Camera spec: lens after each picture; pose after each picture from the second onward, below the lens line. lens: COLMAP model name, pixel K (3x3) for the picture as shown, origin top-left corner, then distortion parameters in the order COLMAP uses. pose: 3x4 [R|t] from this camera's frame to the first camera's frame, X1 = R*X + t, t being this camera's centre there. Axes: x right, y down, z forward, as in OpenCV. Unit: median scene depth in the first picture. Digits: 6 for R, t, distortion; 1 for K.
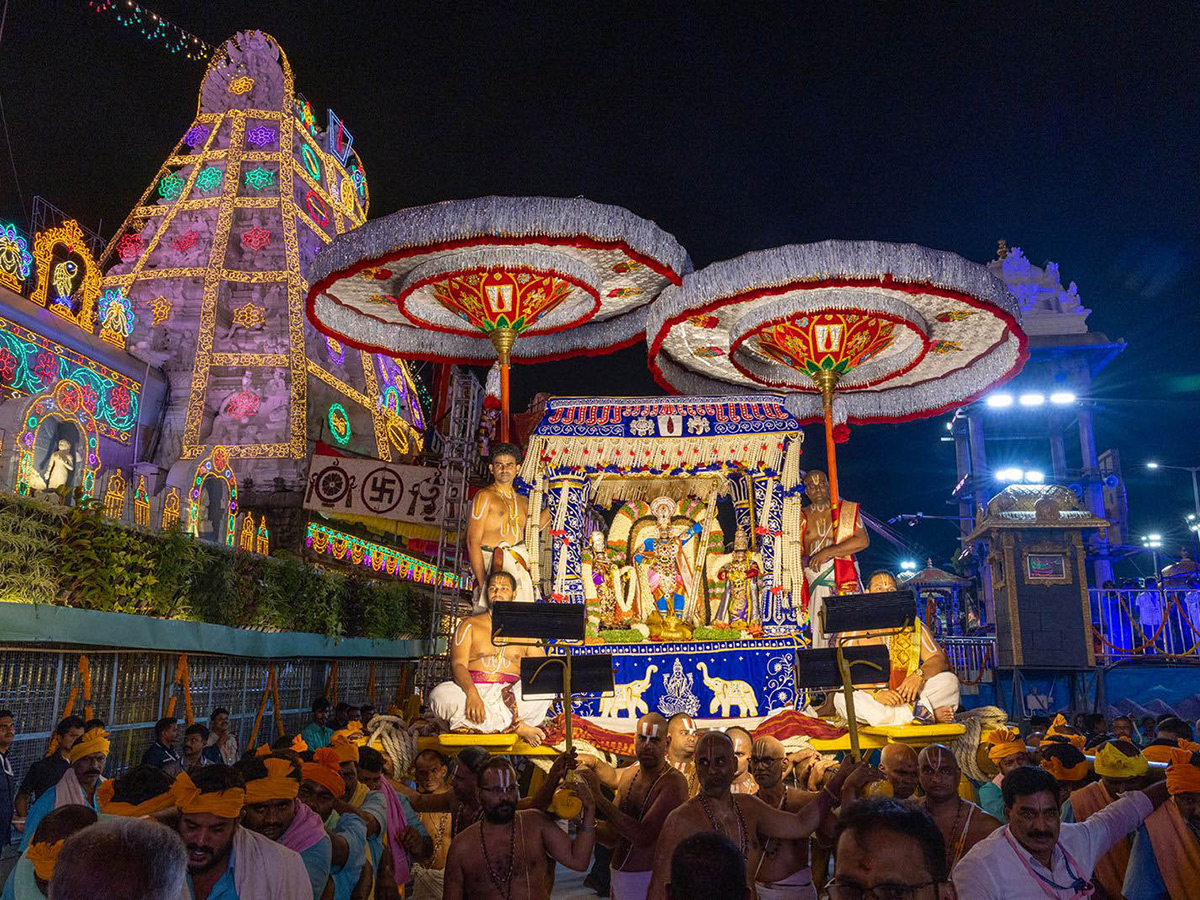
lens RADIAL K [[904.4, 0, 594.0], [0, 904.4, 447.1], [0, 0, 1]] dist [-0.046376, 0.017373]
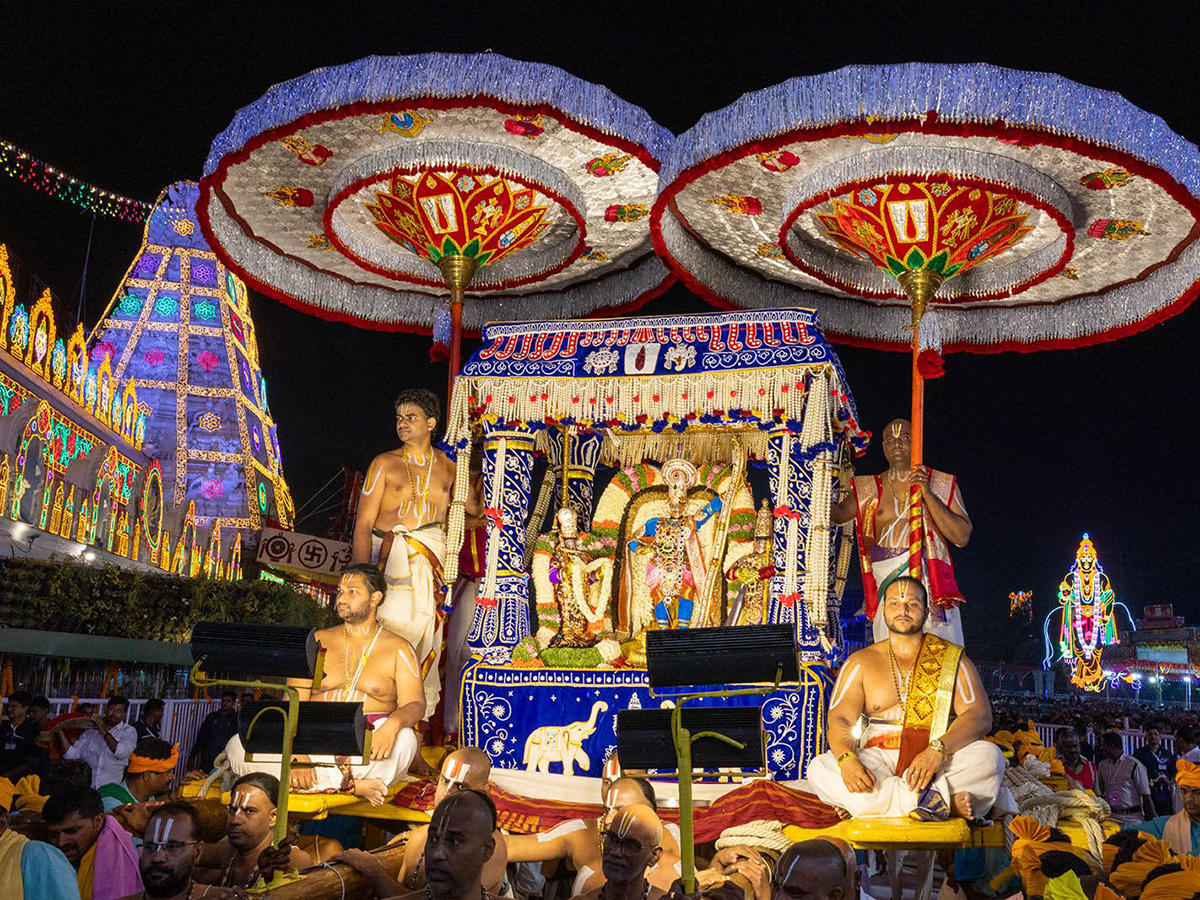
lens RADIAL K [[1101.0, 0, 721.4], [0, 1101.0, 453.0], [0, 0, 1]] dist [-0.047569, 0.000000]
pose [[0.979735, -0.005652, -0.200220, 0.312305], [0.017752, 0.998119, 0.058687, 0.000062], [0.199512, -0.061052, 0.977992, 0.184129]]
